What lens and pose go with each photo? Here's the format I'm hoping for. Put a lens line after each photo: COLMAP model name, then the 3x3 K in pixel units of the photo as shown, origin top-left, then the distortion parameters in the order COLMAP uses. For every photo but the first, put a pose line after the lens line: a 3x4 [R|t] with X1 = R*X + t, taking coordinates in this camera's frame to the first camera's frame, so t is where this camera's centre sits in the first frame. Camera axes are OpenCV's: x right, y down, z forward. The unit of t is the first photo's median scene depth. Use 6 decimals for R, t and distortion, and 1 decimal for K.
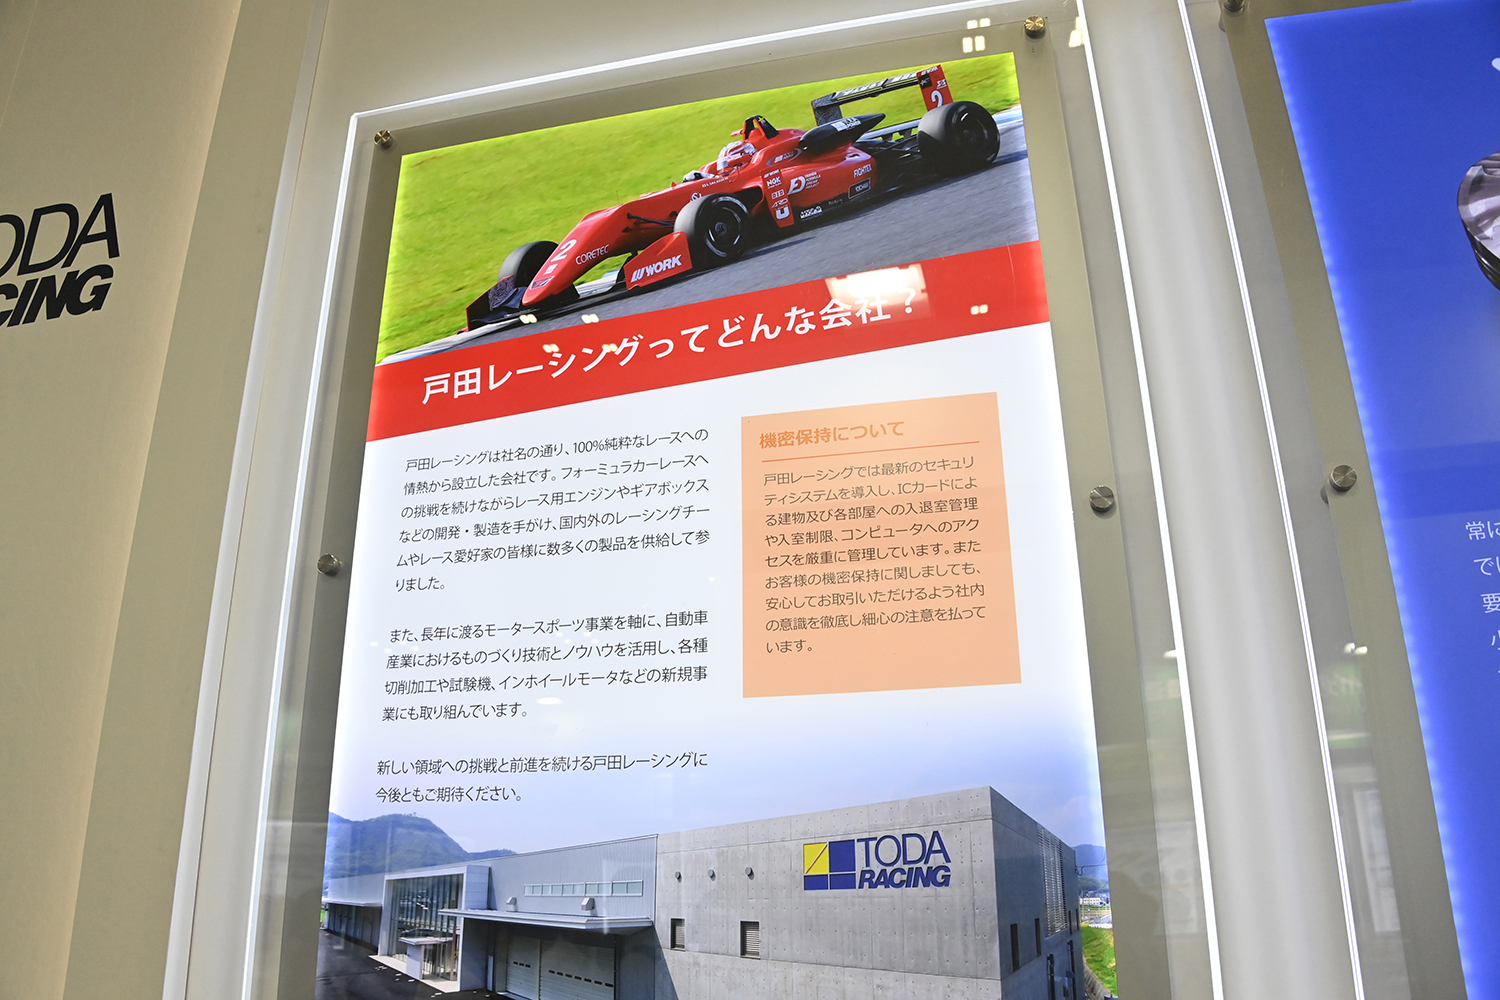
lens RADIAL K [[1142.7, 0, 750.0], [0, 1142.7, 500.0], [0, 0, 1]] dist [-0.164180, 0.067925]
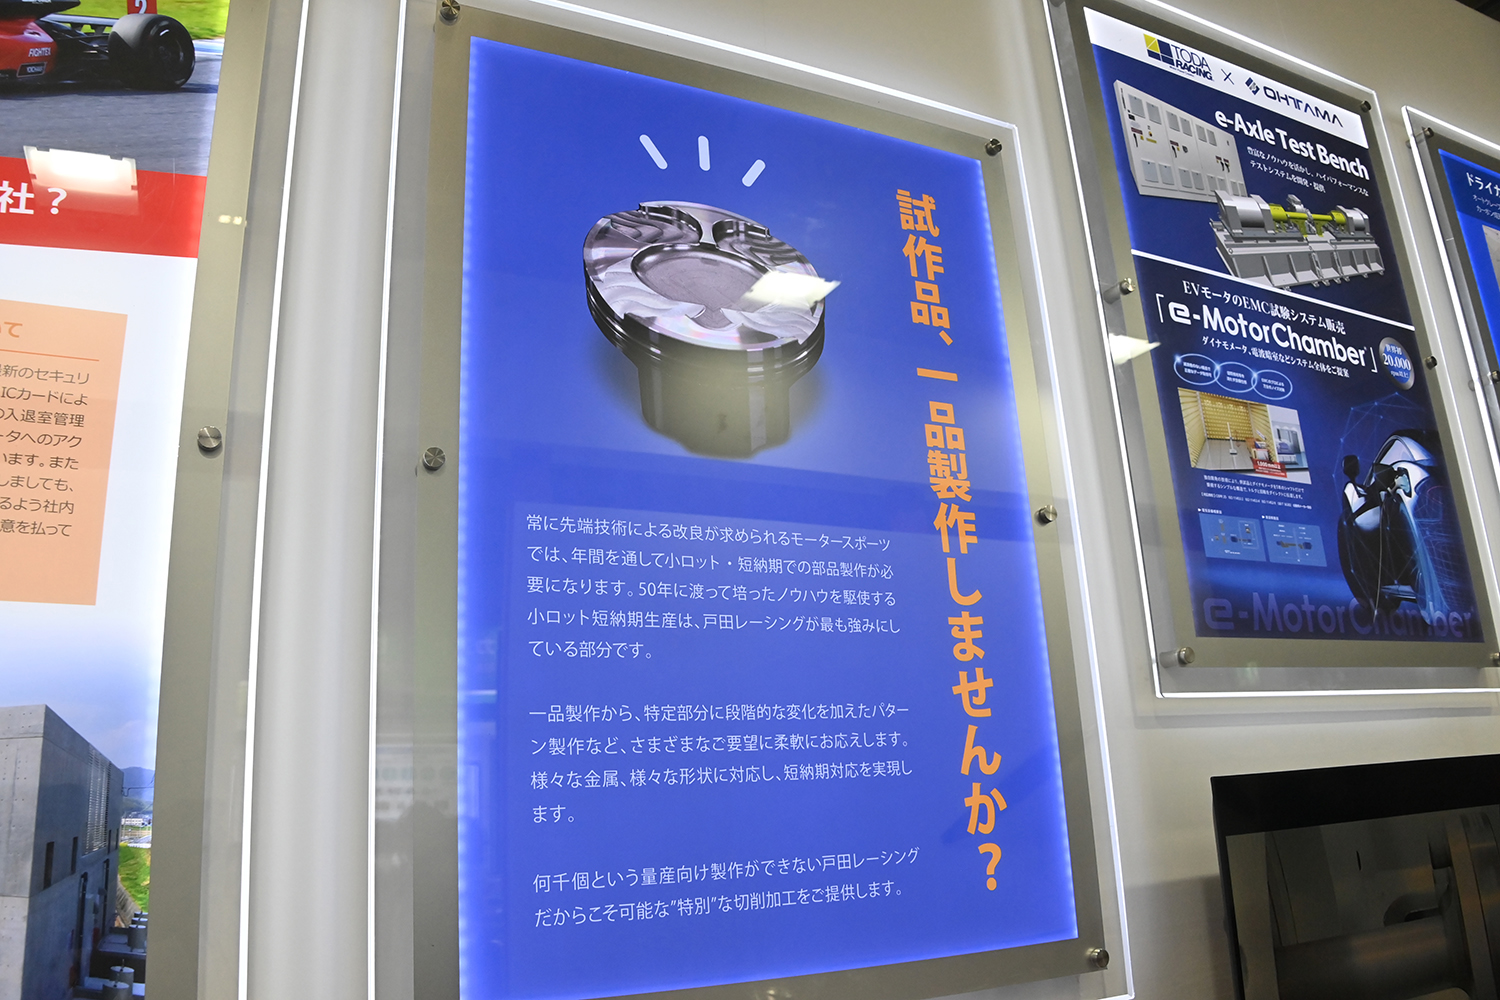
lens RADIAL K [[1142.7, 0, 750.0], [0, 1142.7, 500.0], [0, 0, 1]] dist [-0.164180, 0.067925]
pose [[0.771532, 0.143511, 0.619793, 0.075589], [-0.172974, 0.984844, -0.012715, -0.018532], [-0.612224, -0.097398, 0.784662, -0.104810]]
